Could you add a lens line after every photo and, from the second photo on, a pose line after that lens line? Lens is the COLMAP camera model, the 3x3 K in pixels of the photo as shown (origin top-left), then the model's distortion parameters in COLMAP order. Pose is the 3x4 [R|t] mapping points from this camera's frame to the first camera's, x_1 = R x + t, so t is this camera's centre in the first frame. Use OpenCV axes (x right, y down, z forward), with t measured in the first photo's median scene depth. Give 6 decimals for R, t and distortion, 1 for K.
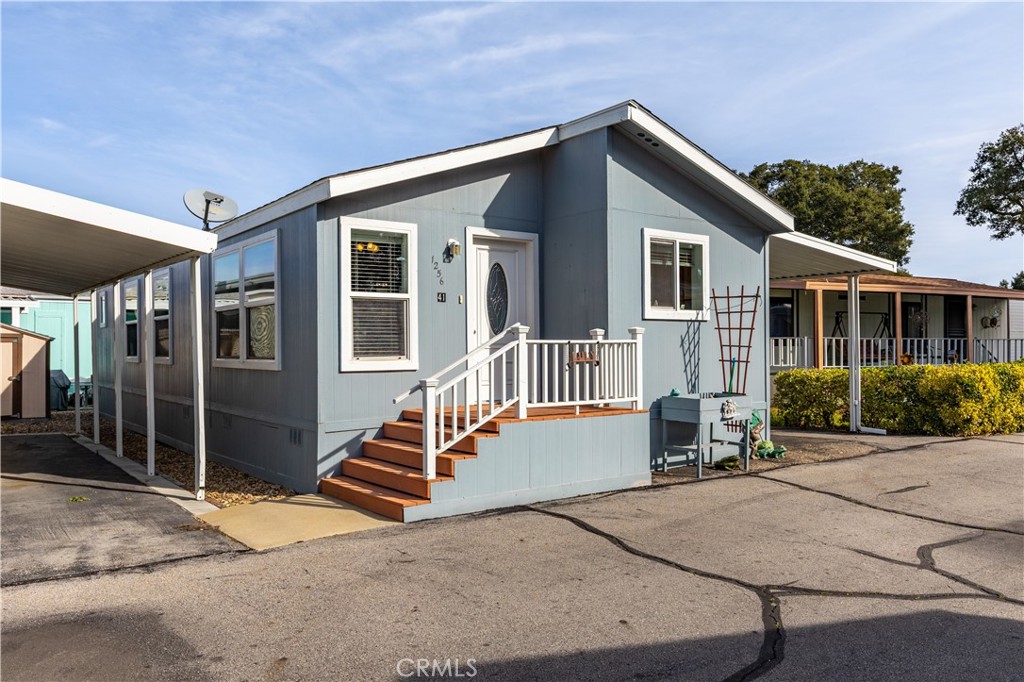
lens RADIAL K [[780.4, 0, 511.8], [0, 780.4, 340.4], [0, 0, 1]] dist [-0.019412, -0.001523]
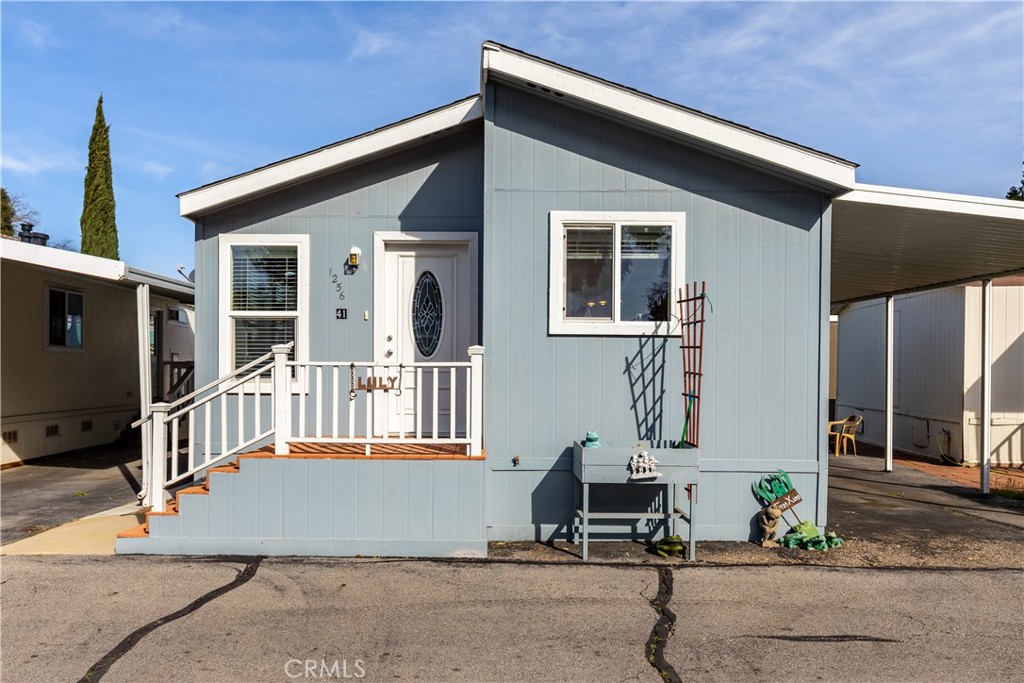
lens RADIAL K [[790.4, 0, 499.2], [0, 790.4, 375.9], [0, 0, 1]] dist [-0.005580, 0.005549]
pose [[0.798279, 0.016820, -0.602053, 0.568816], [-0.006541, 0.999793, 0.019259, -0.002543], [0.602252, -0.011436, 0.798224, 0.363692]]
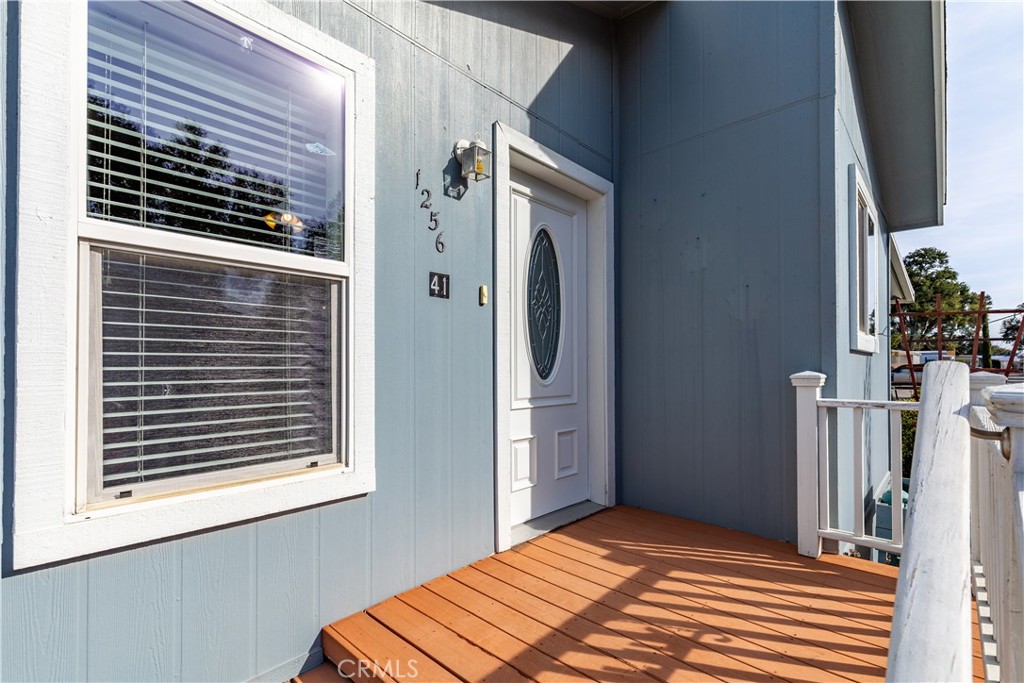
lens RADIAL K [[464.0, 0, 501.2], [0, 464.0, 360.5], [0, 0, 1]] dist [-0.001913, -0.001258]
pose [[0.986228, 0.009917, 0.165095, -0.091847], [-0.009399, 0.999948, -0.003922, -0.017248], [-0.165125, 0.002317, 0.986270, 0.731763]]
